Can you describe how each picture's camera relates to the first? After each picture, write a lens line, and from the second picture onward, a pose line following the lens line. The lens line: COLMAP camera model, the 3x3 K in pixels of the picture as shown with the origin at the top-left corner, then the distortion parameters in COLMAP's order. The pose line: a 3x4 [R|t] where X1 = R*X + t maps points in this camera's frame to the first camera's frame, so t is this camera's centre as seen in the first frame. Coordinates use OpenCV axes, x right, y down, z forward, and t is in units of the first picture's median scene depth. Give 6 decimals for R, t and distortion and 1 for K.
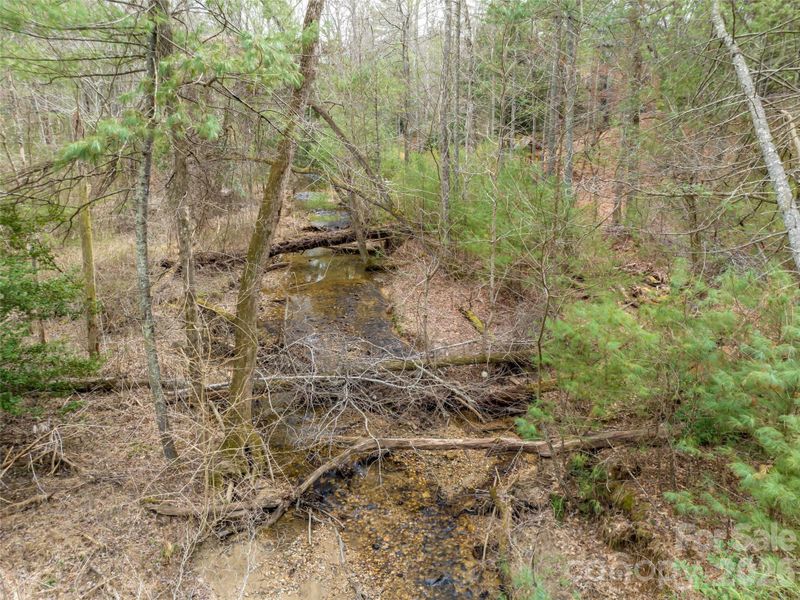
lens RADIAL K [[559.8, 0, 398.4], [0, 559.8, 301.3], [0, 0, 1]] dist [-0.034142, -0.006627]
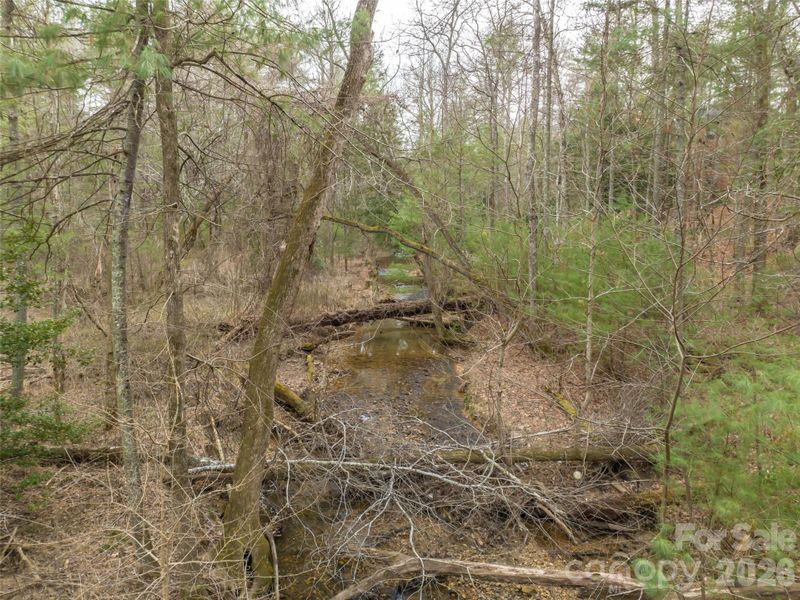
lens RADIAL K [[559.8, 0, 400.5], [0, 559.8, 303.8], [0, 0, 1]] dist [-0.034142, -0.006627]
pose [[0.987485, 0.026225, -0.155520, 0.032101], [-0.048912, 0.988382, -0.143902, 0.023736], [0.149939, 0.149708, 0.977295, 0.218574]]
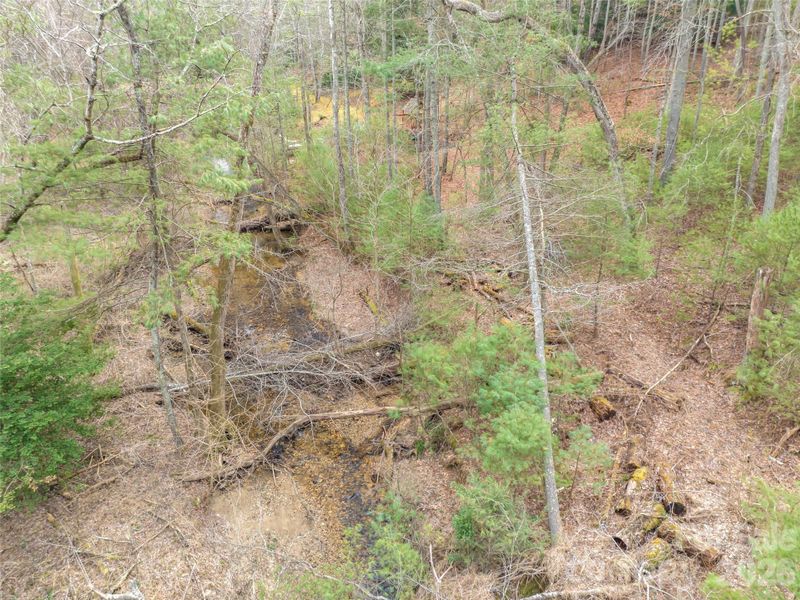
lens RADIAL K [[559.8, 0, 400.4], [0, 559.8, 294.9], [0, 0, 1]] dist [-0.034142, -0.006627]
pose [[0.984648, -0.072811, 0.158638, -0.008780], [0.048006, 0.986758, 0.154931, -0.287131], [-0.167818, -0.144937, 0.975105, -0.478001]]
